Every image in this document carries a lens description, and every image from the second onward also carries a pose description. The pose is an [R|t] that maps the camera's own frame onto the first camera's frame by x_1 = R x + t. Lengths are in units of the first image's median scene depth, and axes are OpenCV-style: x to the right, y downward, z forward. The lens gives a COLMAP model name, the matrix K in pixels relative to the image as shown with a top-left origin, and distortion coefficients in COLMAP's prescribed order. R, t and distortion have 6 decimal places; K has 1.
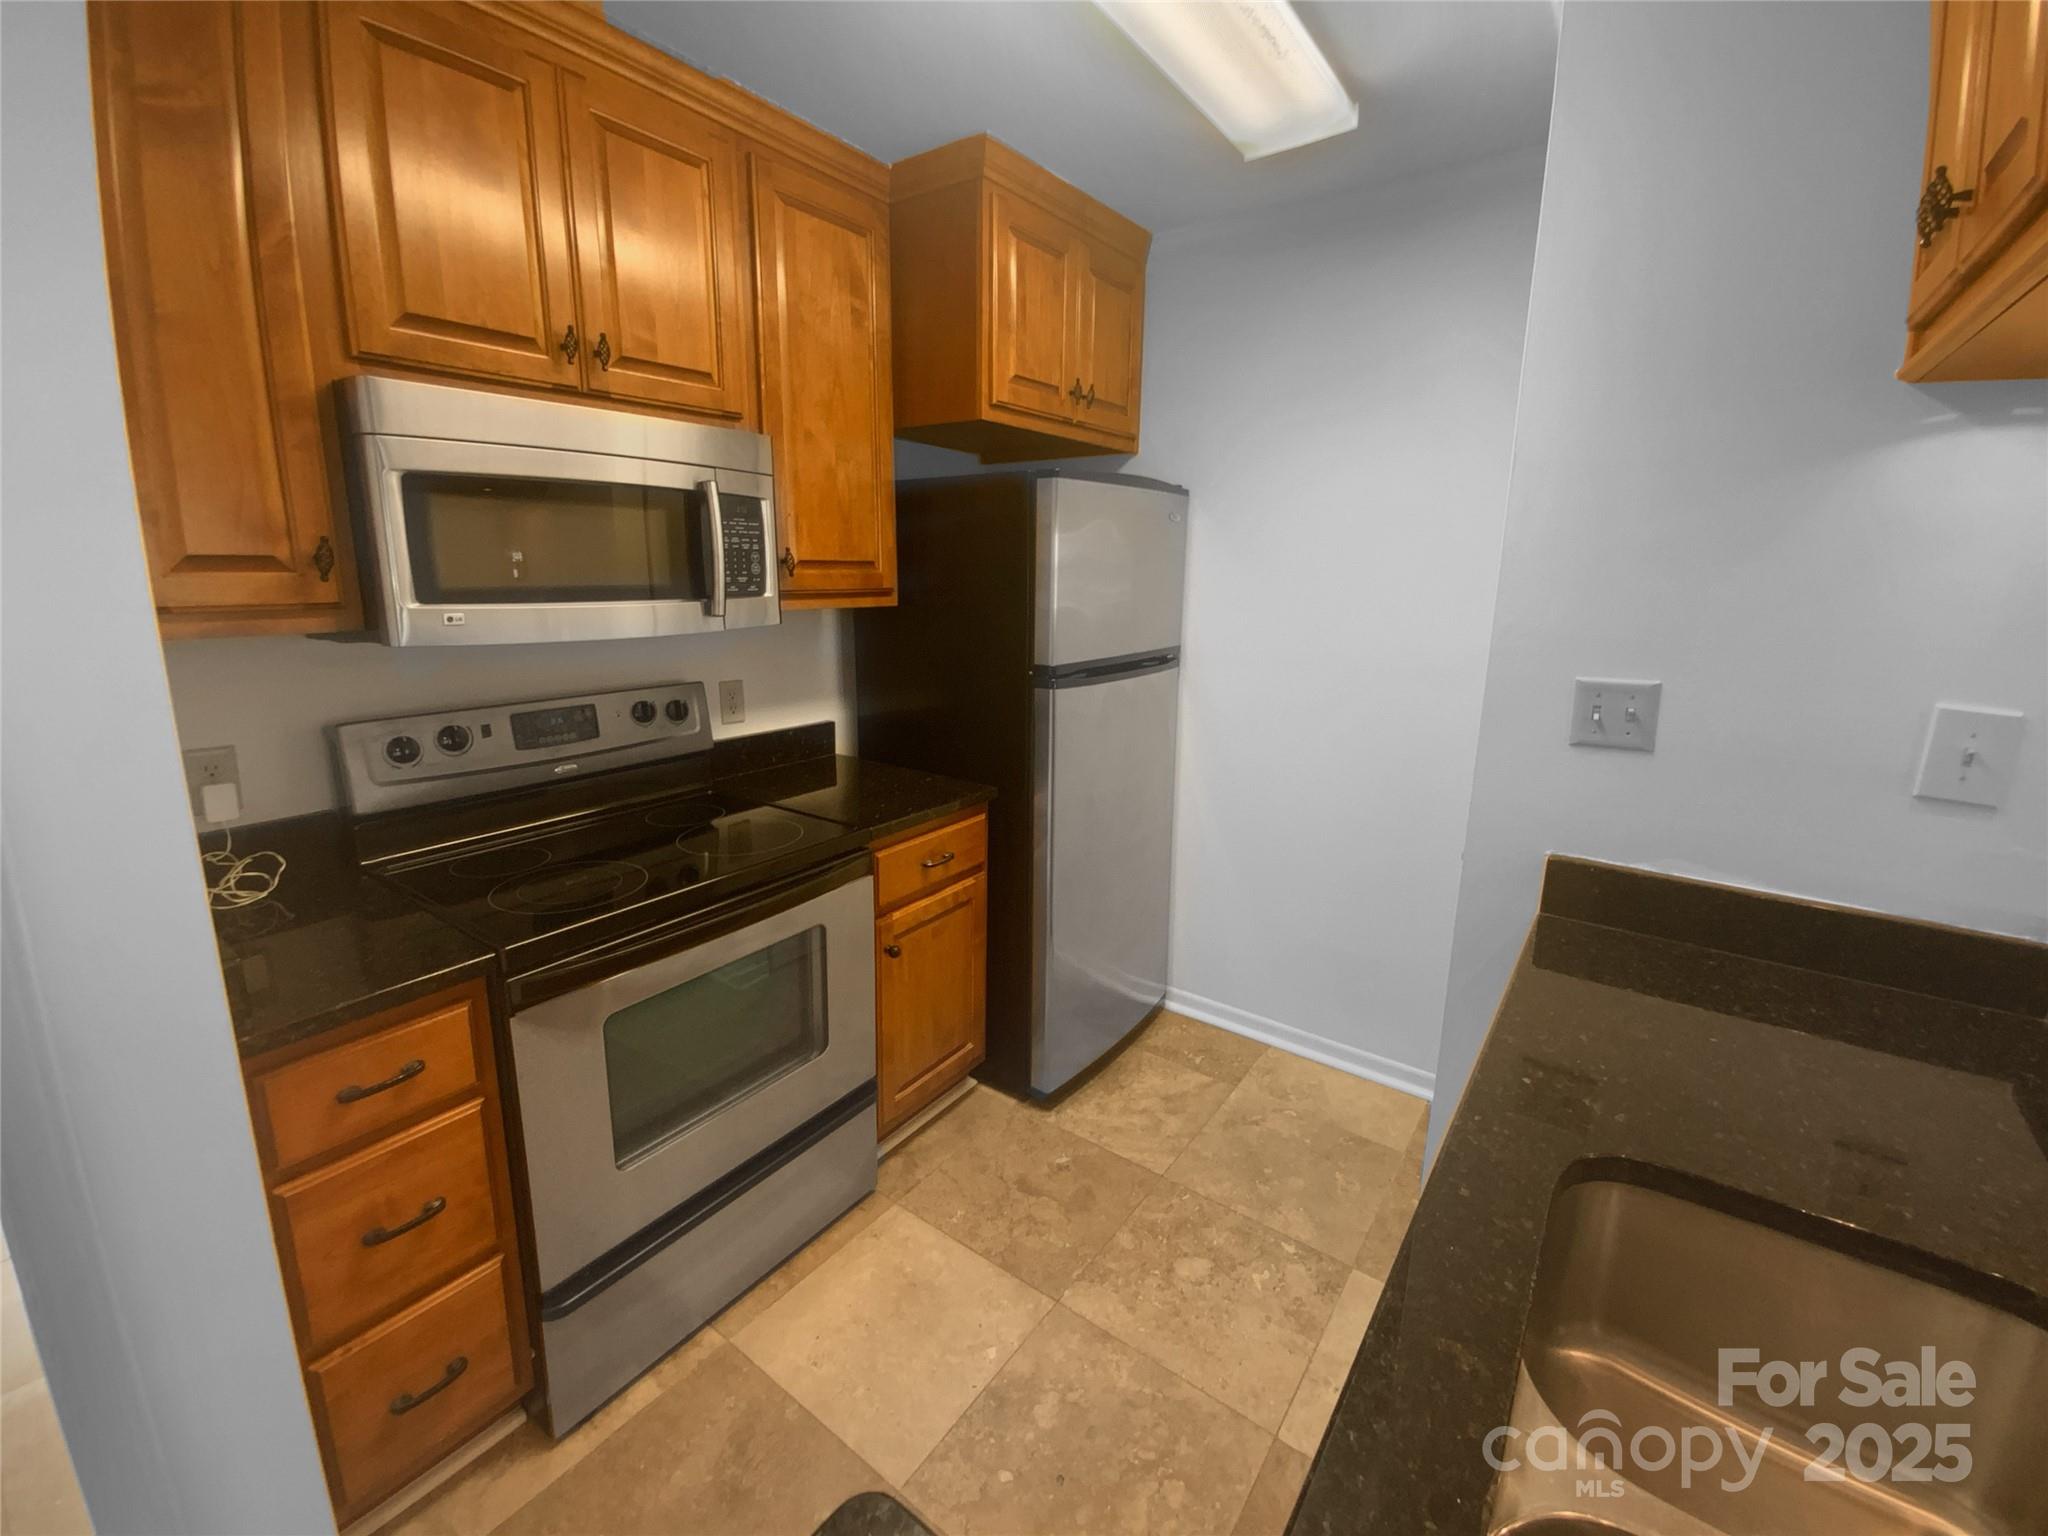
lens RADIAL K [[873.9, 0, 1024.0], [0, 873.9, 768.0], [0, 0, 1]] dist [0.022062, -0.000309]
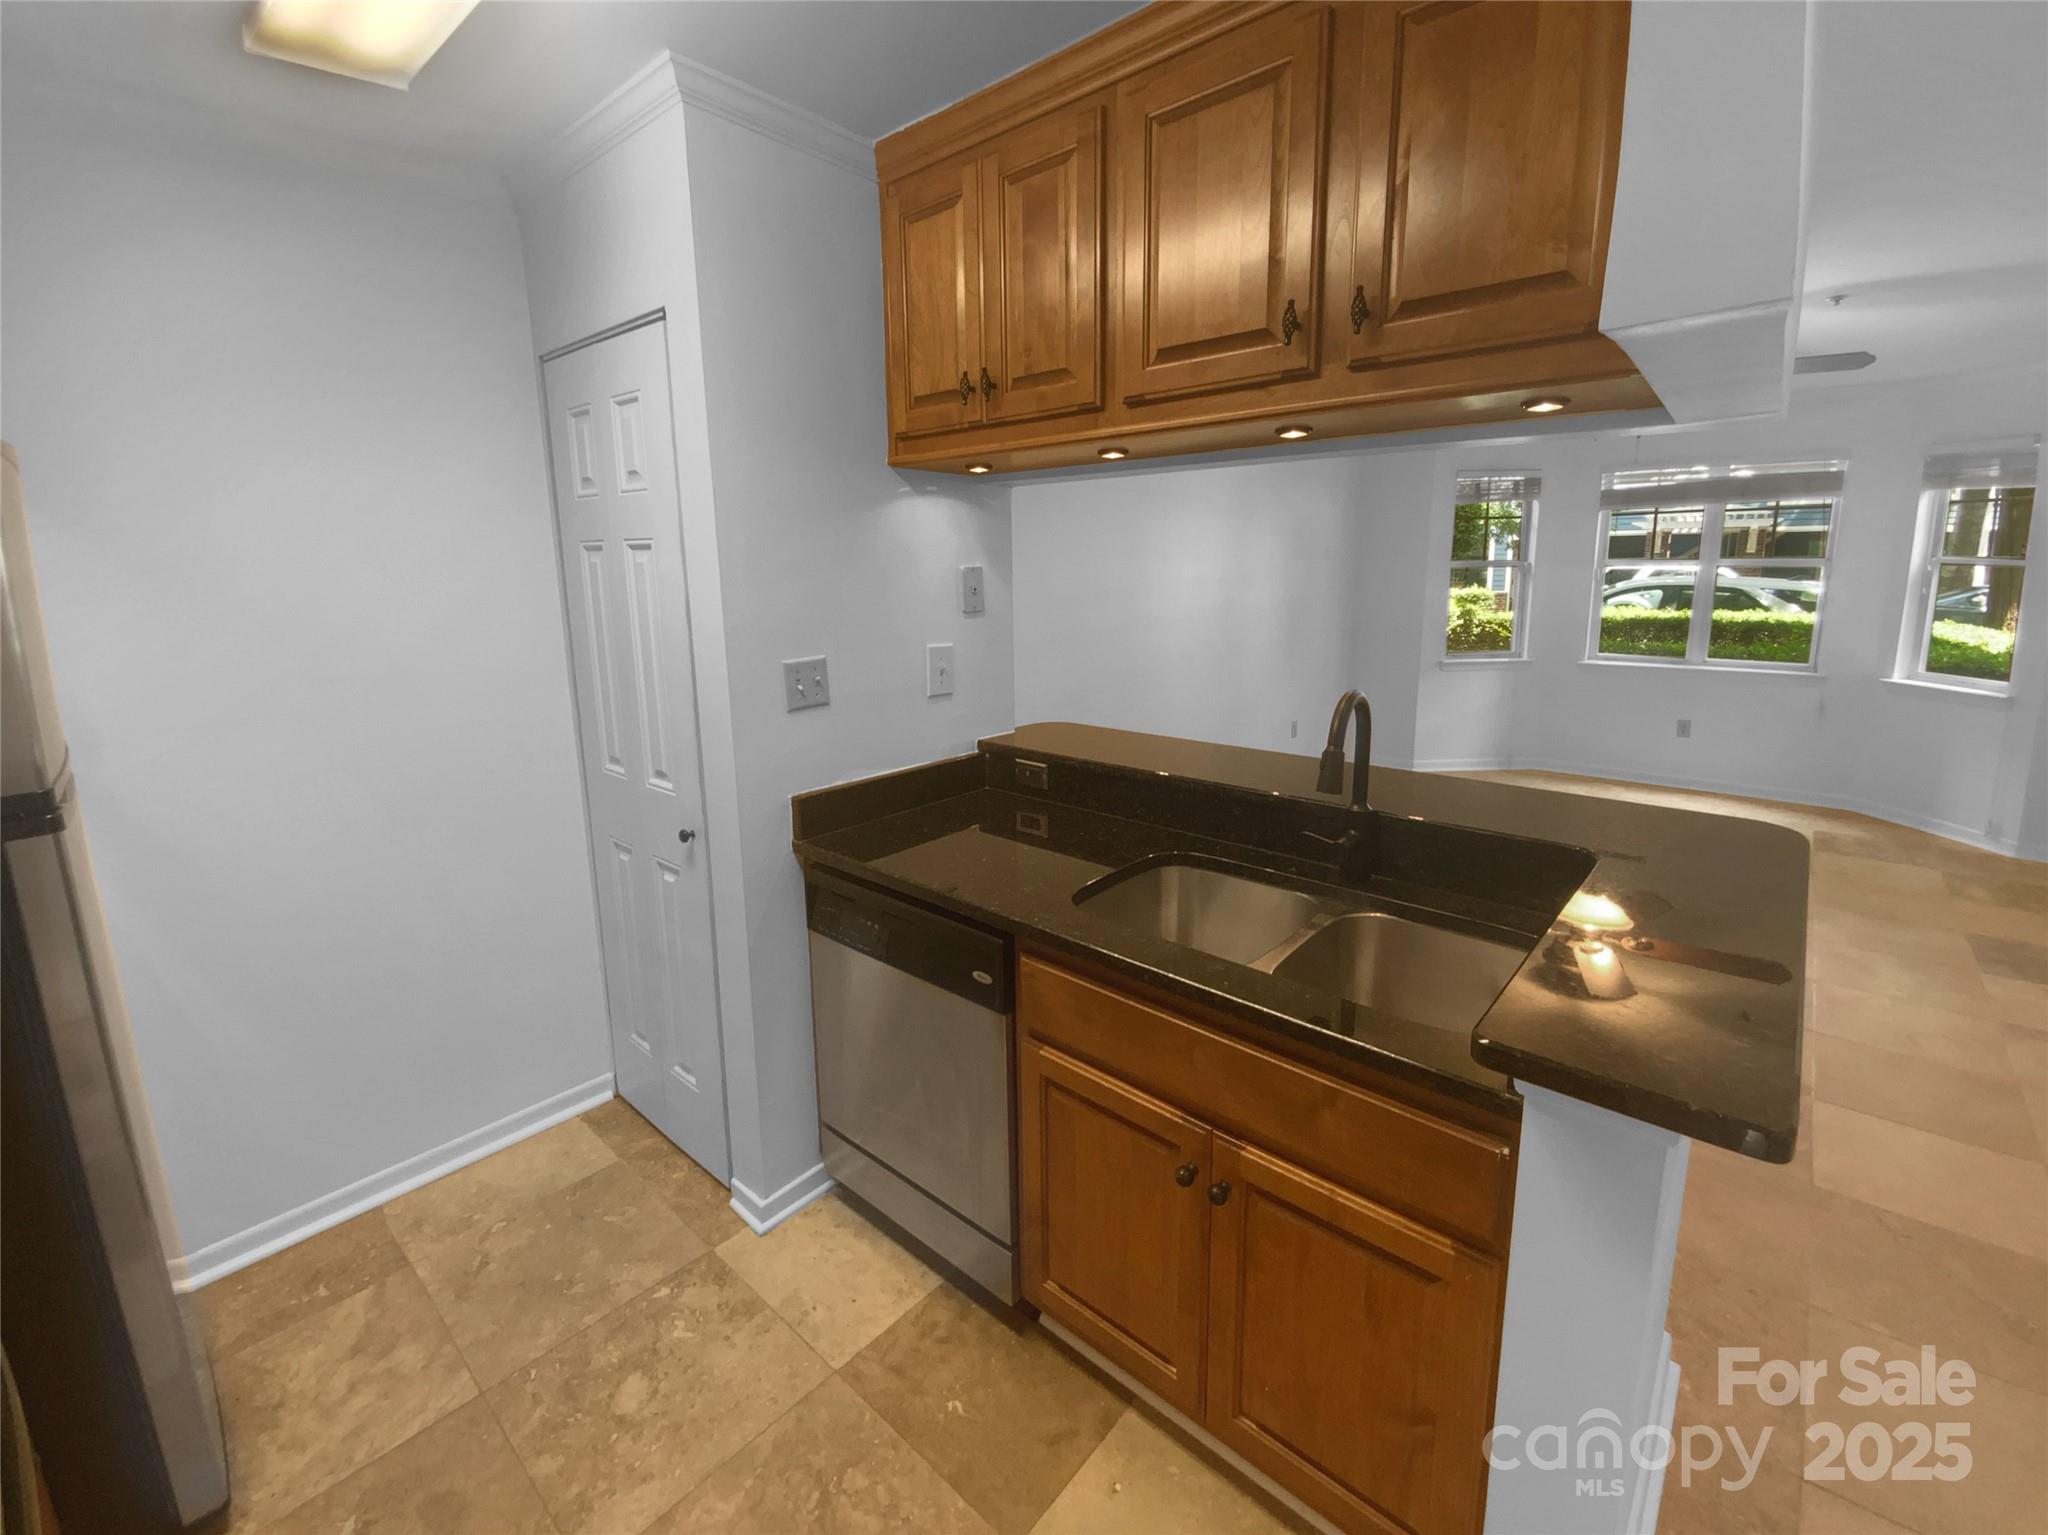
lens RADIAL K [[873.9, 0, 1024.0], [0, 873.9, 767.5], [0, 0, 1]] dist [0.022062, -0.000309]
pose [[0.106062, -0.247734, 0.963005, -0.453538], [0.251756, 0.943603, 0.215016, -0.103967], [-0.961962, 0.219637, 0.162449, 0.350716]]
